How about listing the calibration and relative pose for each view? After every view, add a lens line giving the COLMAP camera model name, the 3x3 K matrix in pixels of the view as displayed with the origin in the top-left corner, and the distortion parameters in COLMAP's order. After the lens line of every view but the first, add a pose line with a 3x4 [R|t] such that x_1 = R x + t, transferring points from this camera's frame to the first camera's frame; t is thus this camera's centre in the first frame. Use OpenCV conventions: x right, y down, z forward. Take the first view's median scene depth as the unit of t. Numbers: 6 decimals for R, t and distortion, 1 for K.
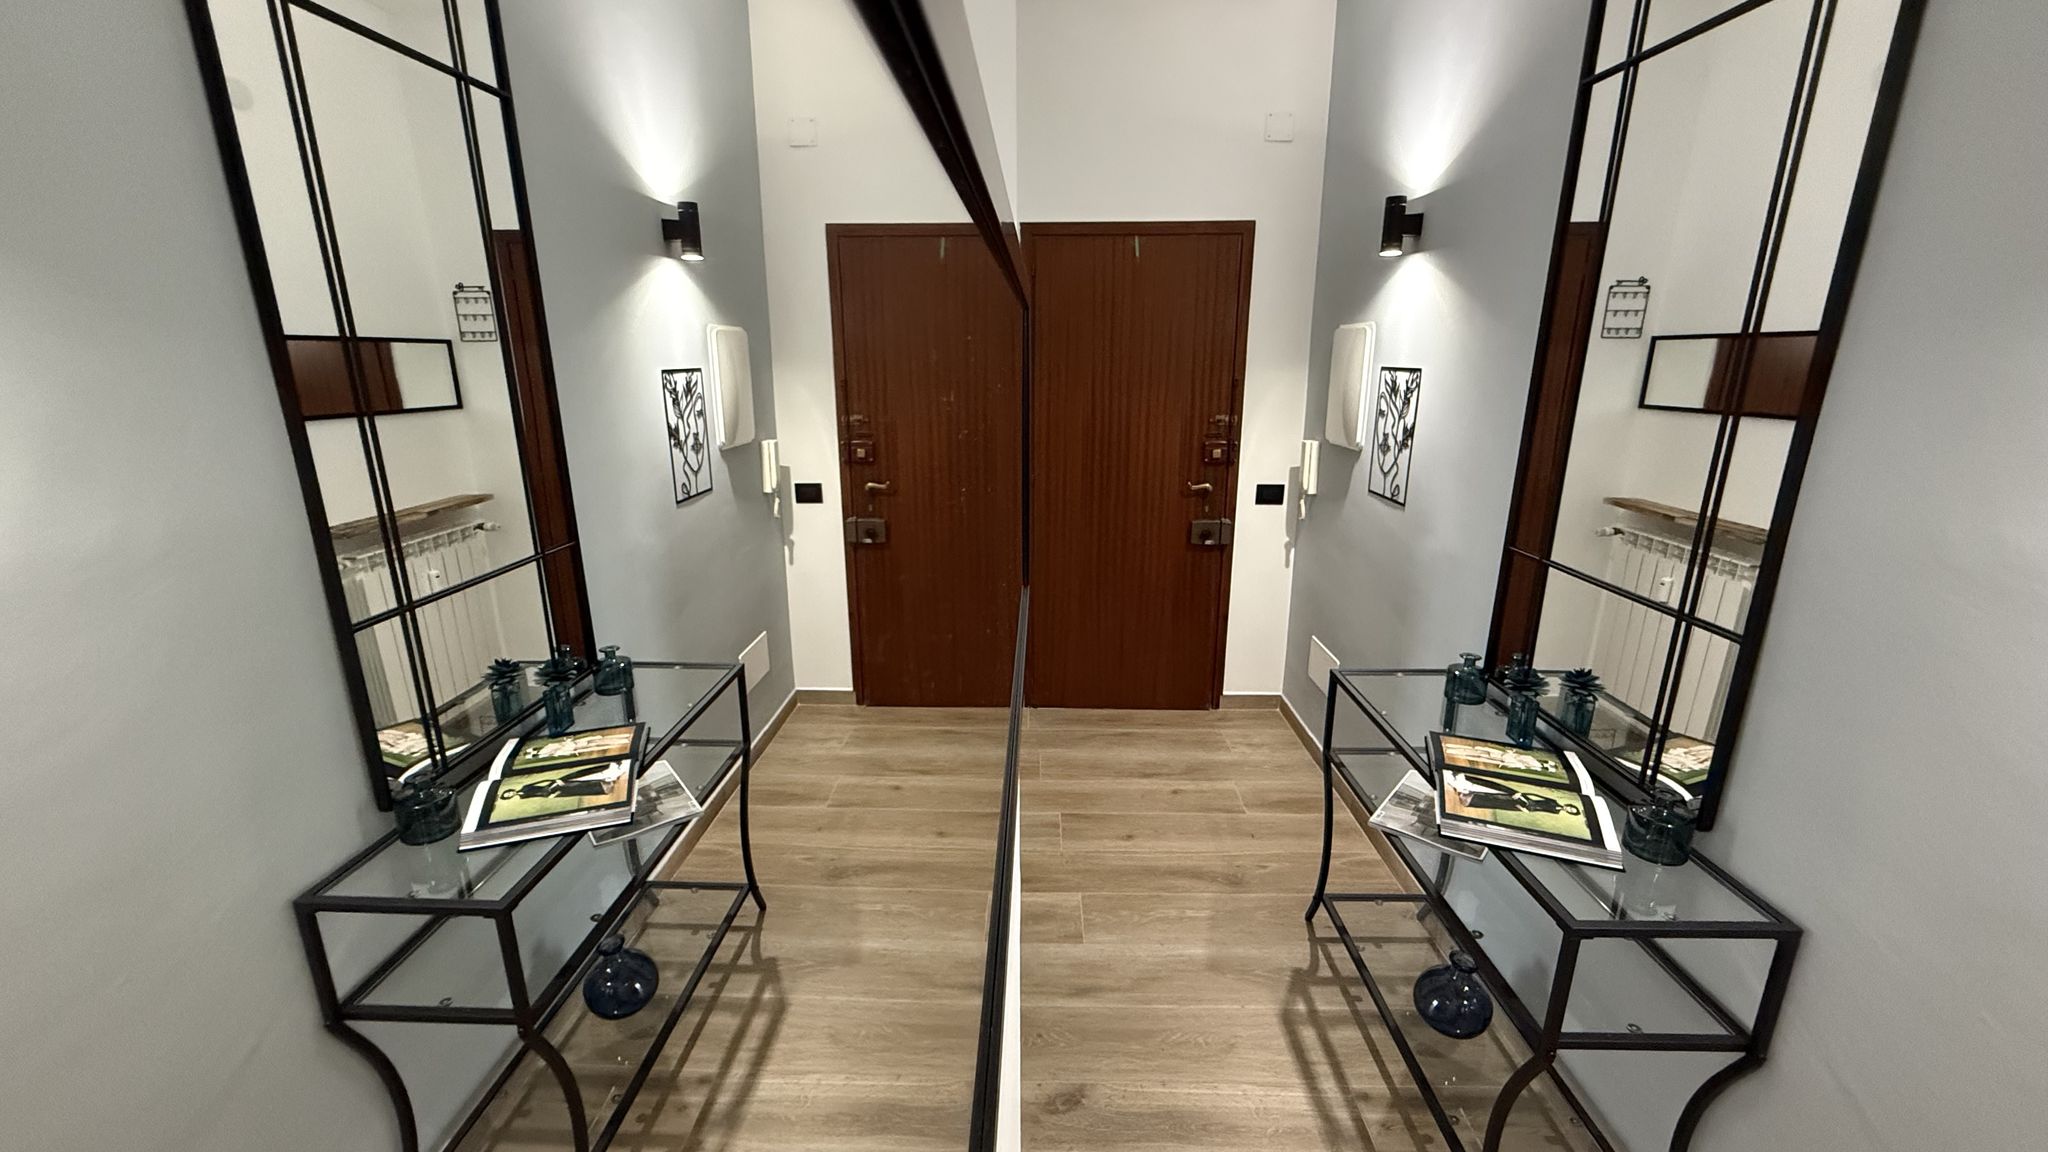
lens RADIAL K [[821.0, 0, 1025.7], [0, 821.0, 574.5], [0, 0, 1]] dist [-0.002125, 0.000157]
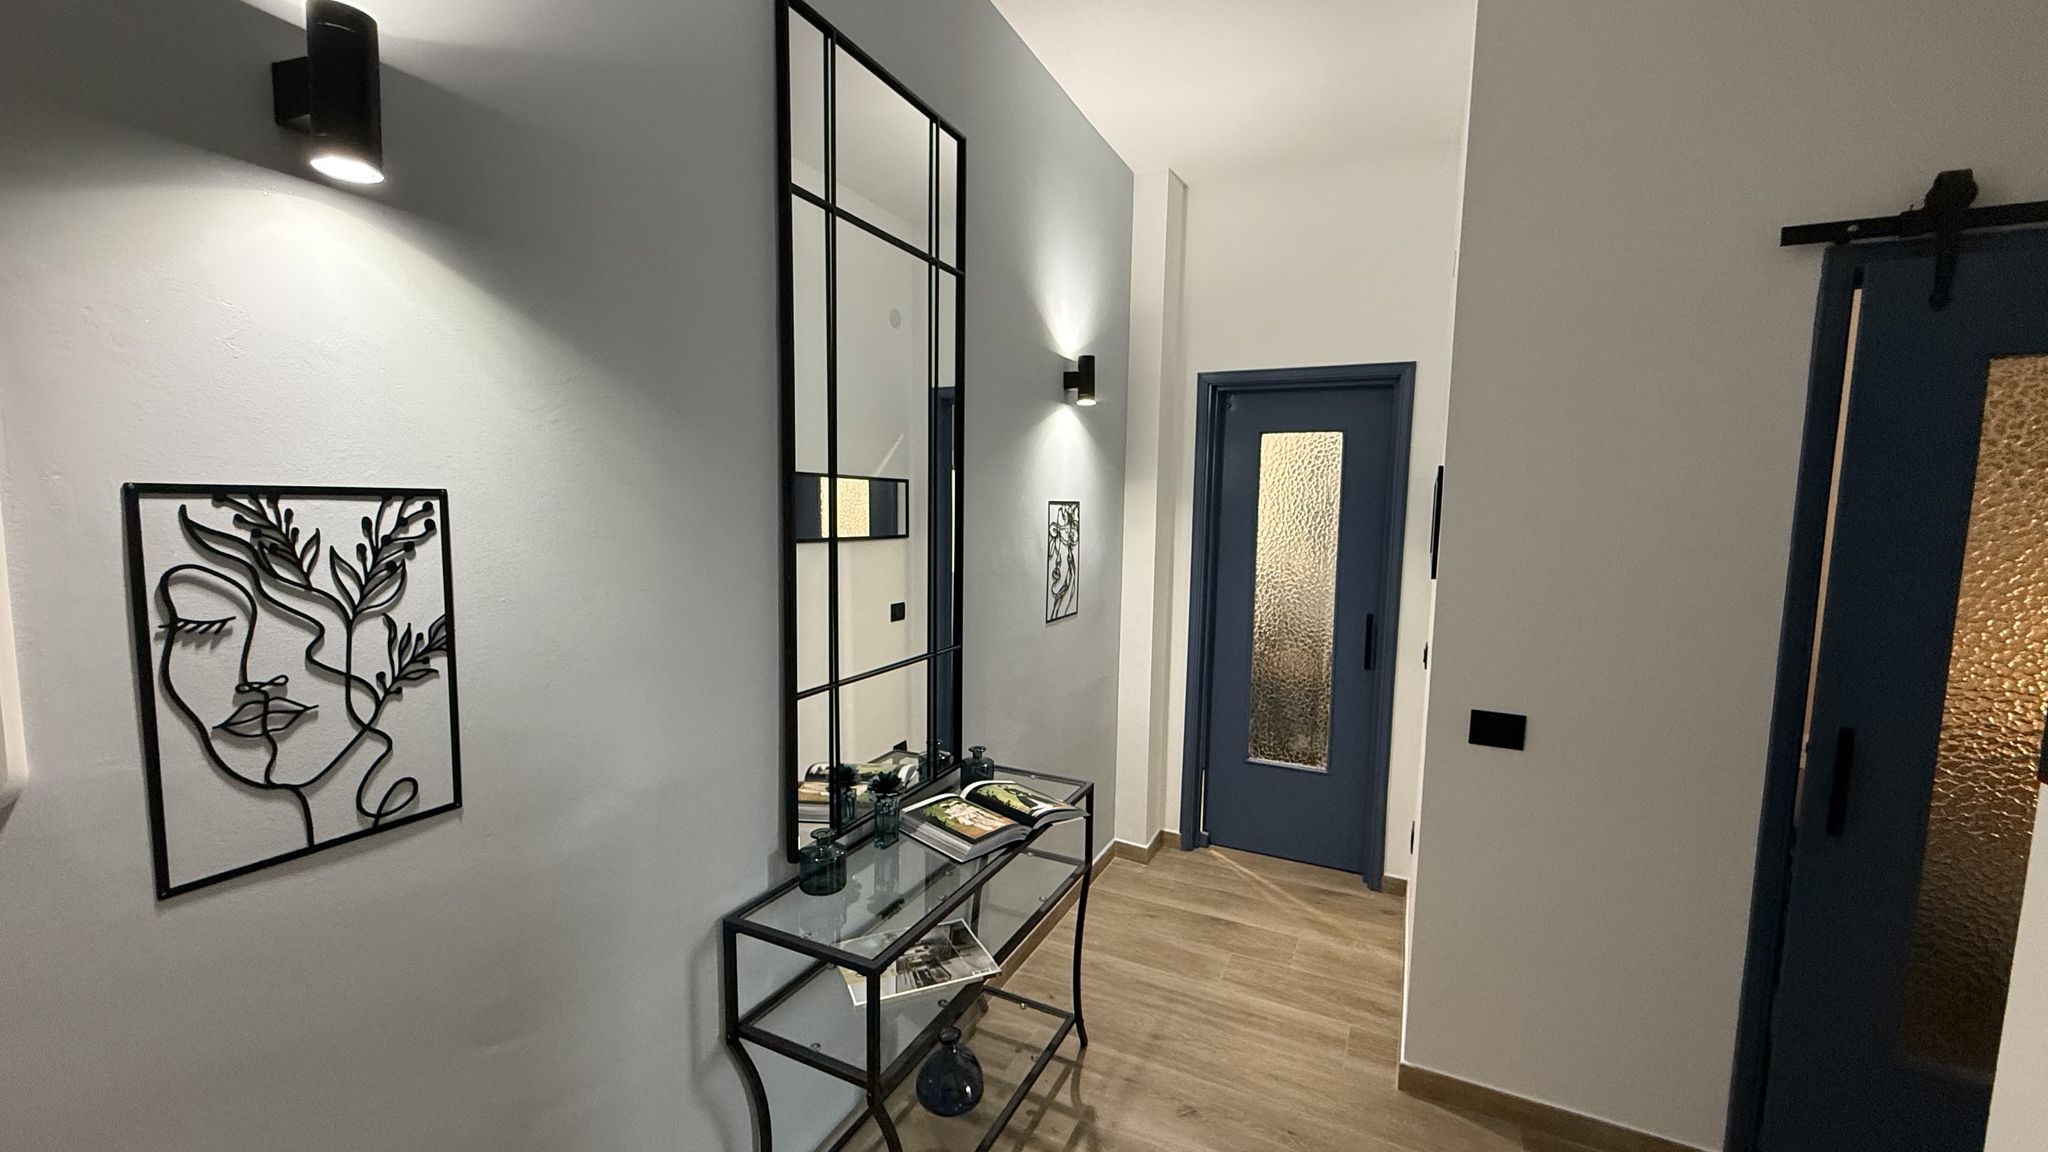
lens RADIAL K [[816.9, 0, 1024.3], [0, 816.9, 586.2], [0, 0, 1]] dist [0.001099, 0.000024]
pose [[-0.907341, -0.055894, 0.416663, 0.035910], [0.096044, 0.937348, 0.334893, -0.409570], [-0.409277, 0.343881, -0.845126, 1.615567]]
